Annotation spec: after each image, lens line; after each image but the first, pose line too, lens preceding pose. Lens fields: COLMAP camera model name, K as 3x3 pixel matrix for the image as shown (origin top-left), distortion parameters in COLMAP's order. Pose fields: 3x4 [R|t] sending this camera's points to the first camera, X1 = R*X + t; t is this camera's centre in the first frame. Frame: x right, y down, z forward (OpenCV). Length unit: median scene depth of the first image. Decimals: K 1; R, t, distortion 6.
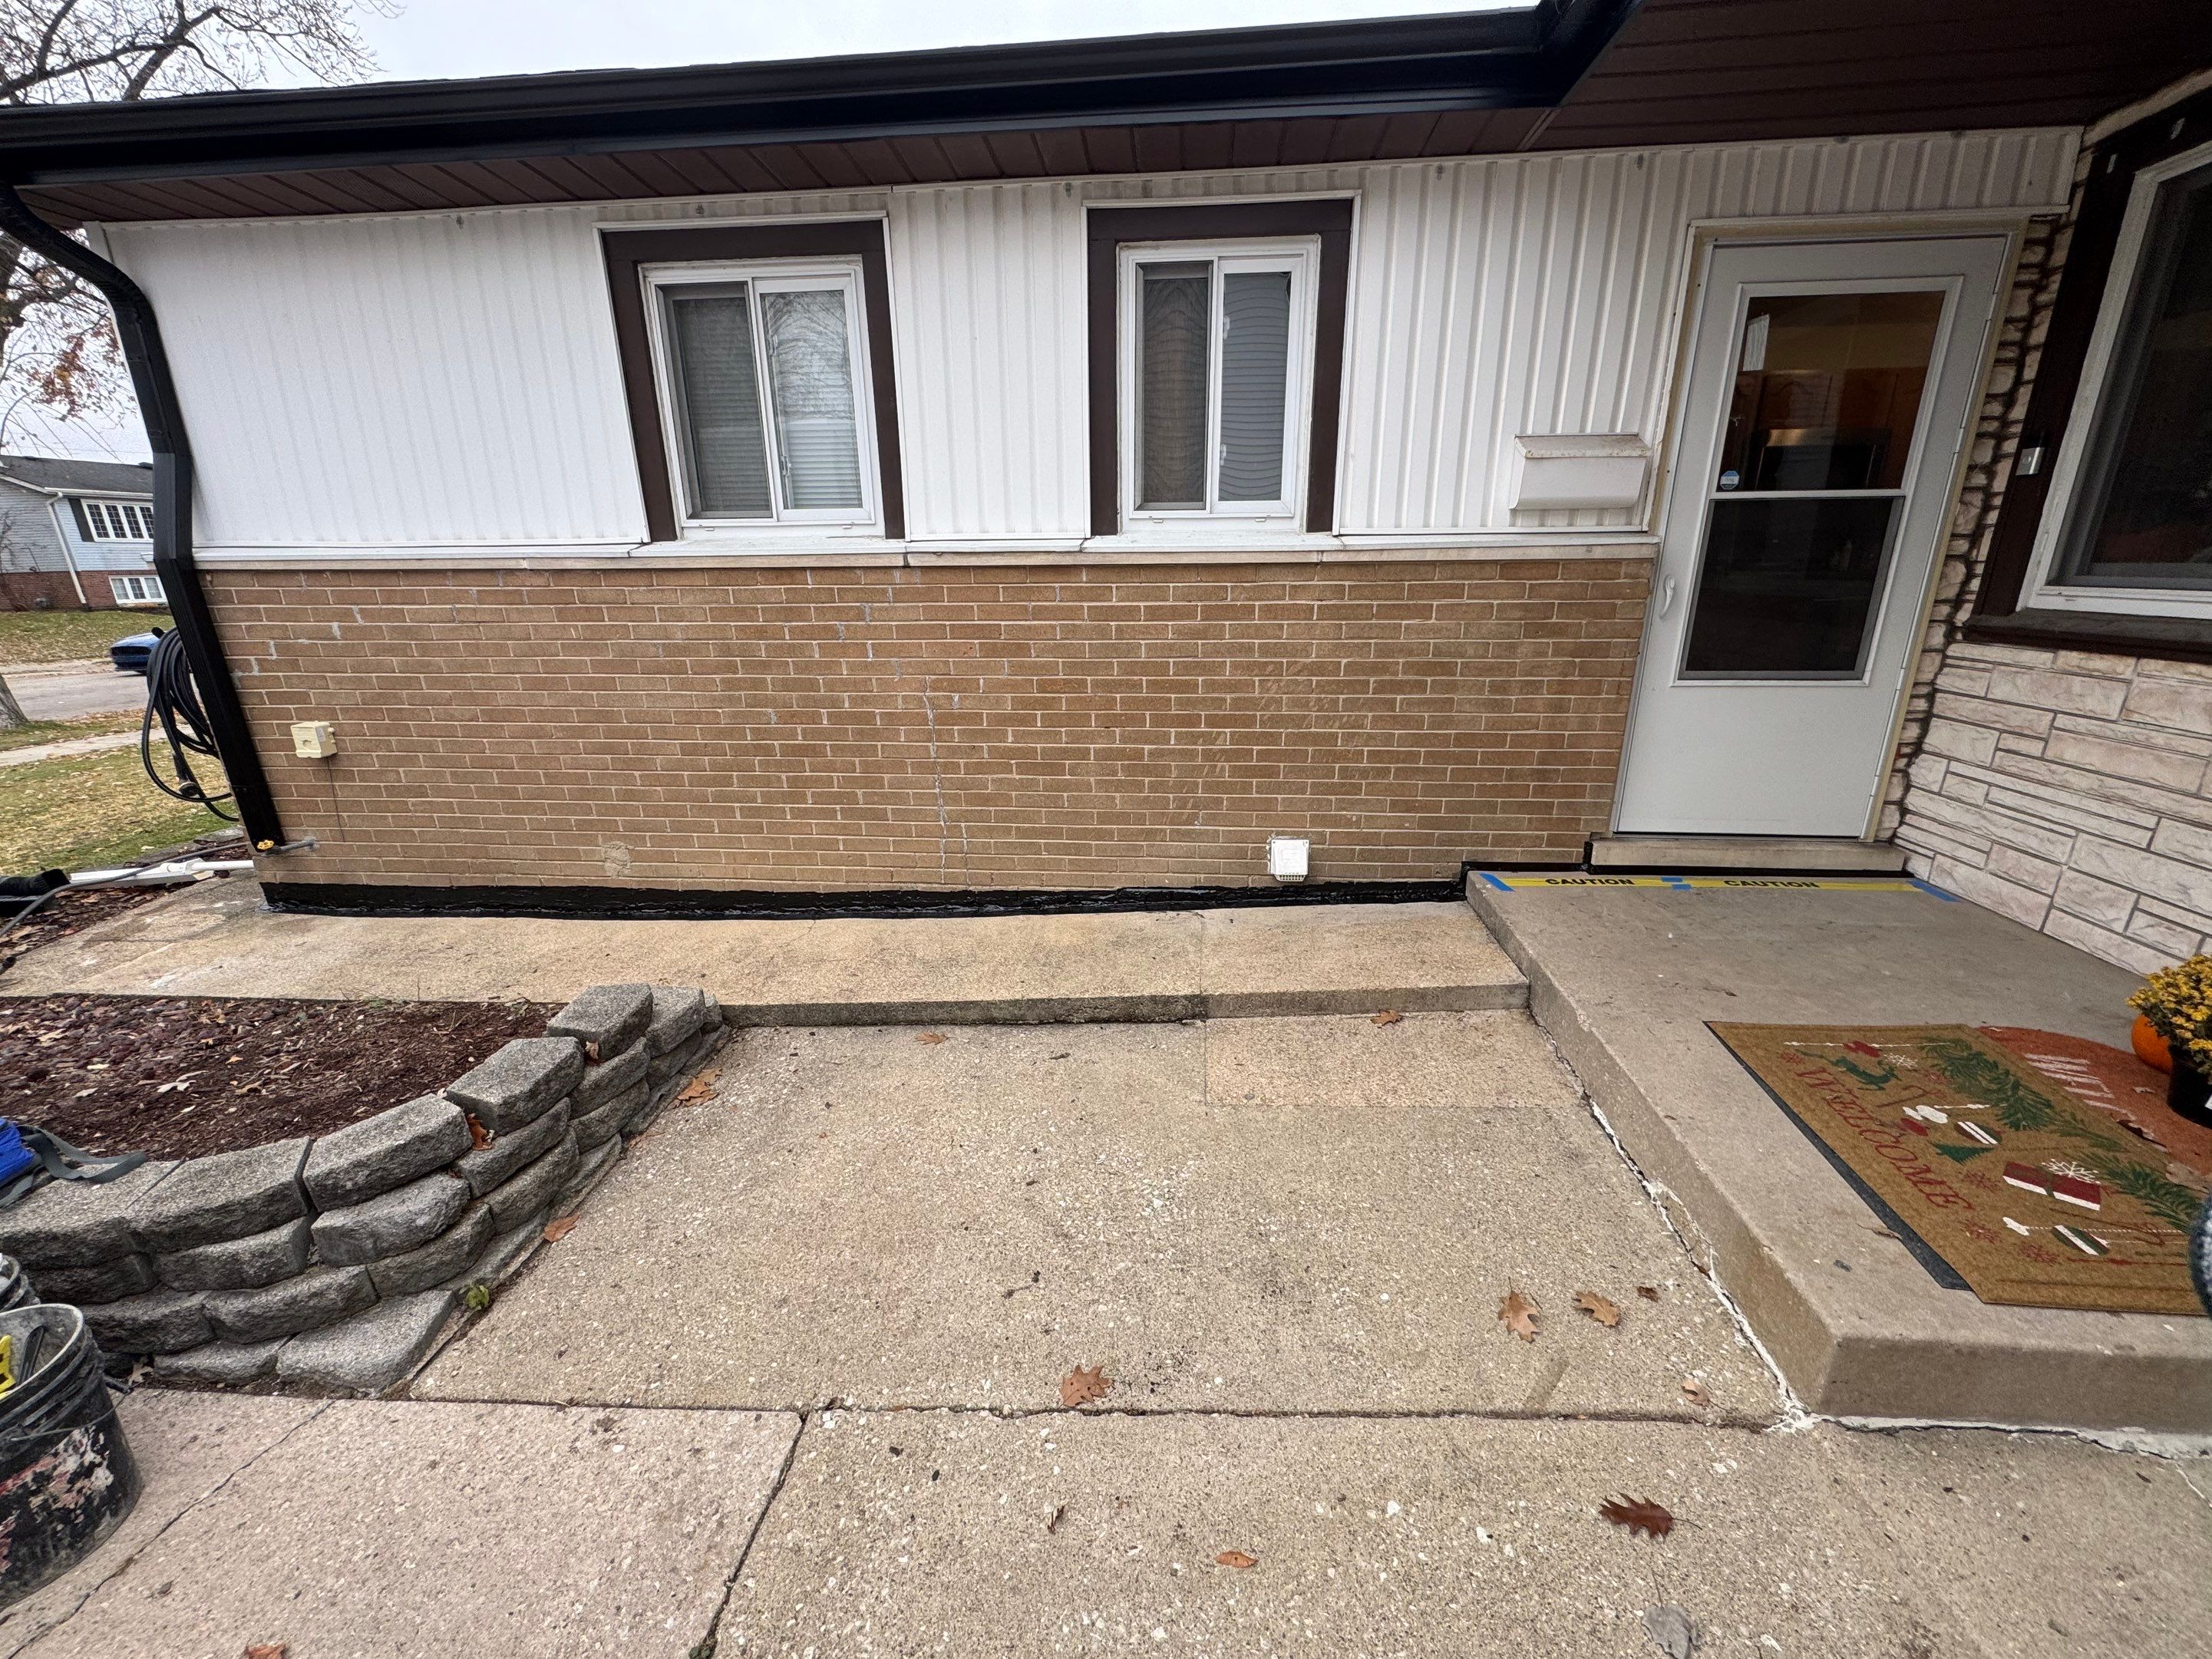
lens RADIAL K [[879.7, 0, 1111.4], [0, 879.7, 827.0], [0, 0, 1]] dist [-0.004088, 0.000898]
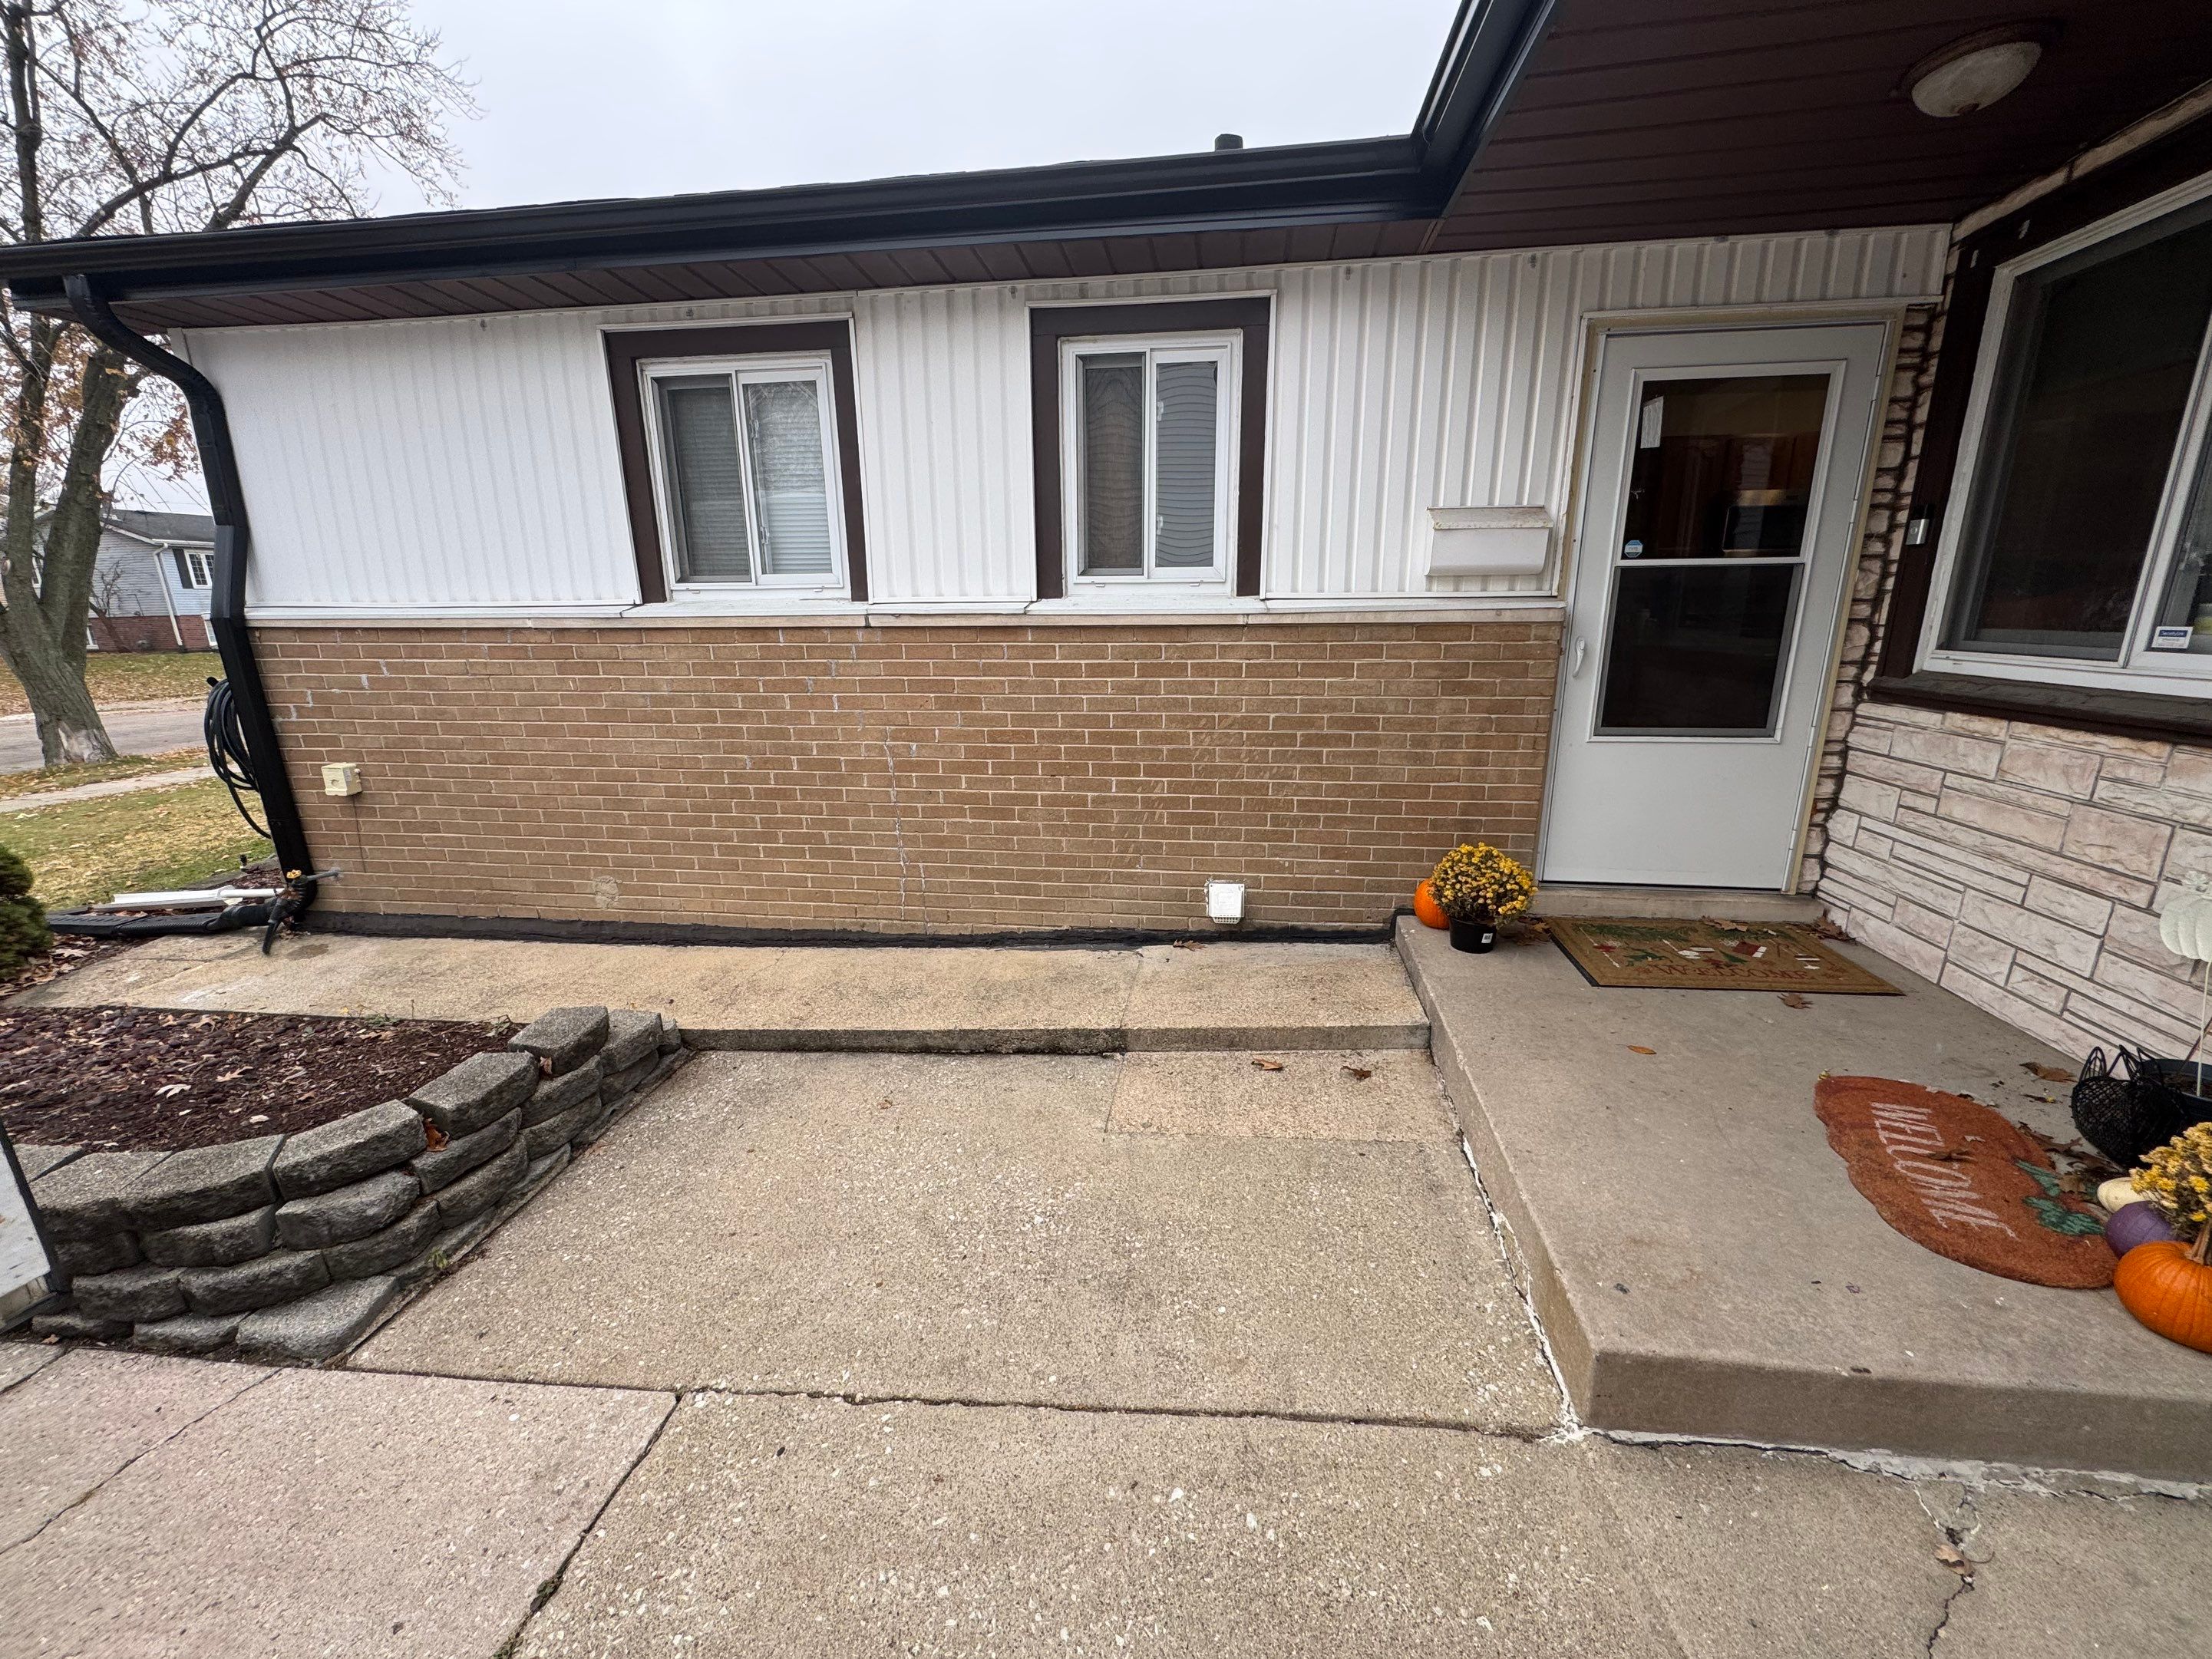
lens RADIAL K [[879.7, 0, 1111.3], [0, 879.7, 825.8], [0, 0, 1]] dist [-0.004088, 0.000898]
pose [[0.998944, 0.012104, -0.044310, 0.122556], [-0.014223, 0.998755, -0.047812, -0.002699], [0.043676, 0.048391, 0.997873, -0.062487]]
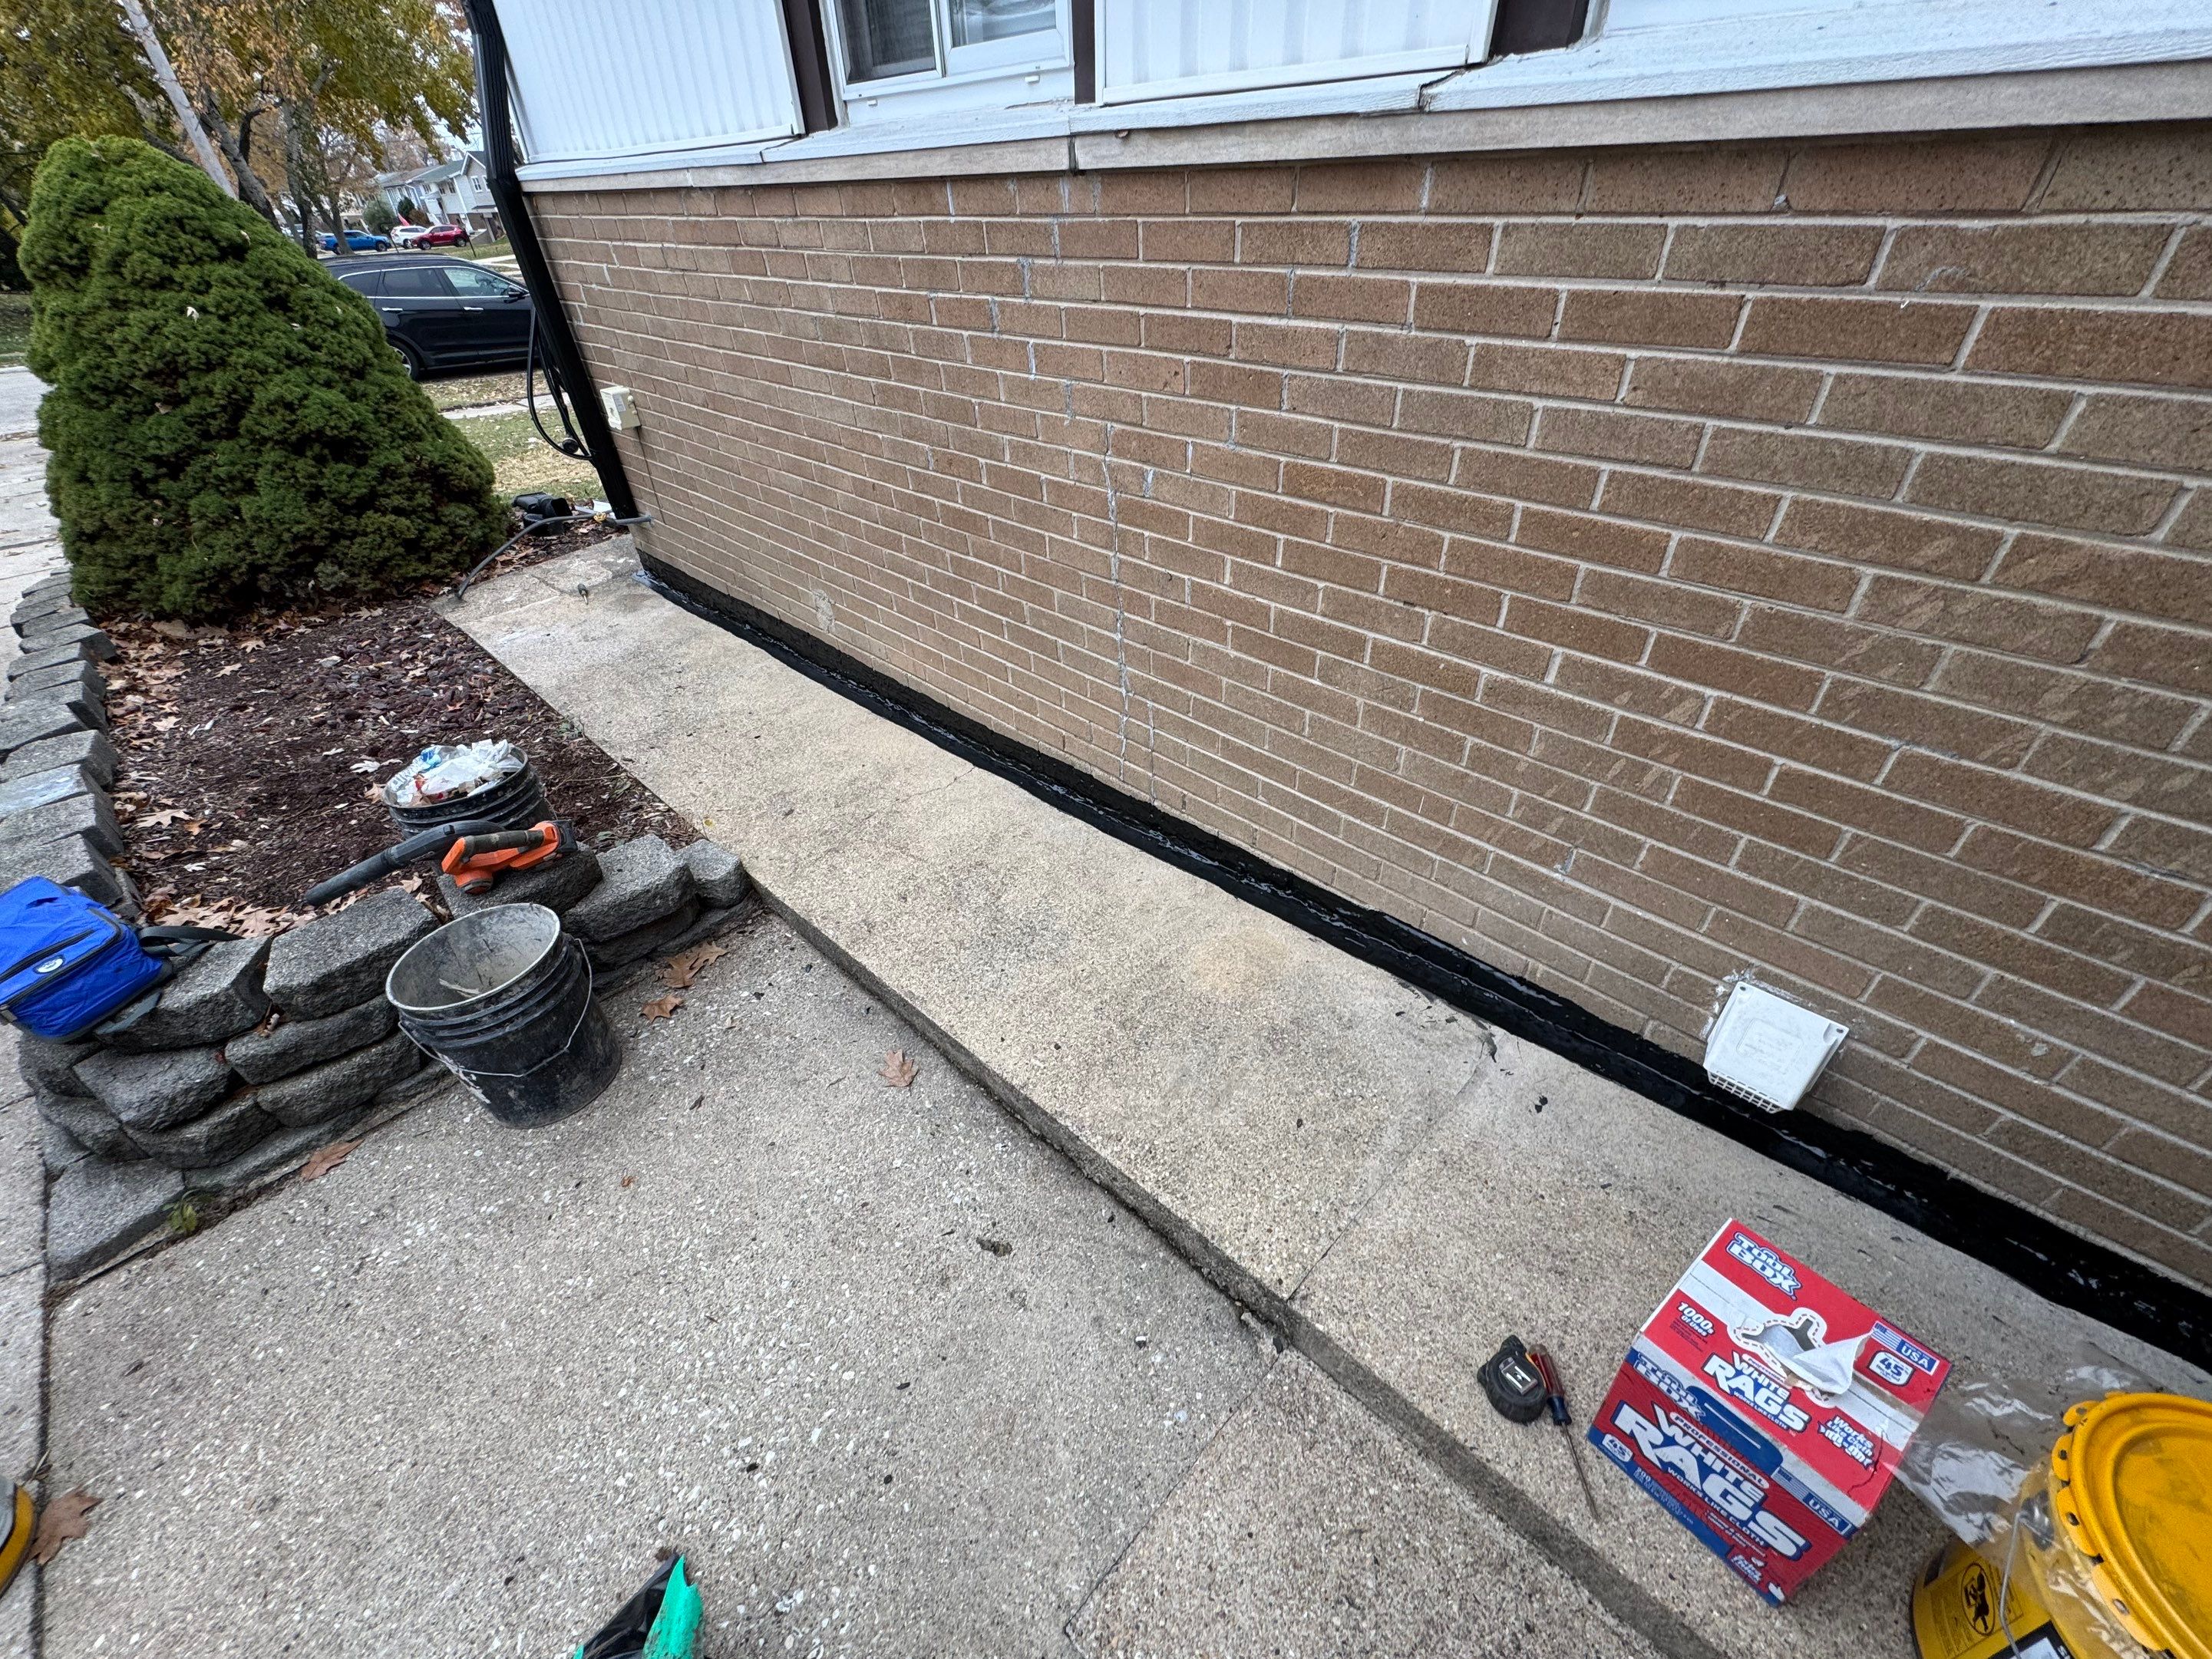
lens RADIAL K [[879.7, 0, 1105.1], [0, 879.7, 829.4], [0, 0, 1]] dist [-0.004088, 0.000898]
pose [[0.770996, 0.368056, -0.519712, 0.157342], [-0.170283, 0.905510, 0.388659, -0.167264], [0.613652, -0.211157, 0.760818, 0.595035]]
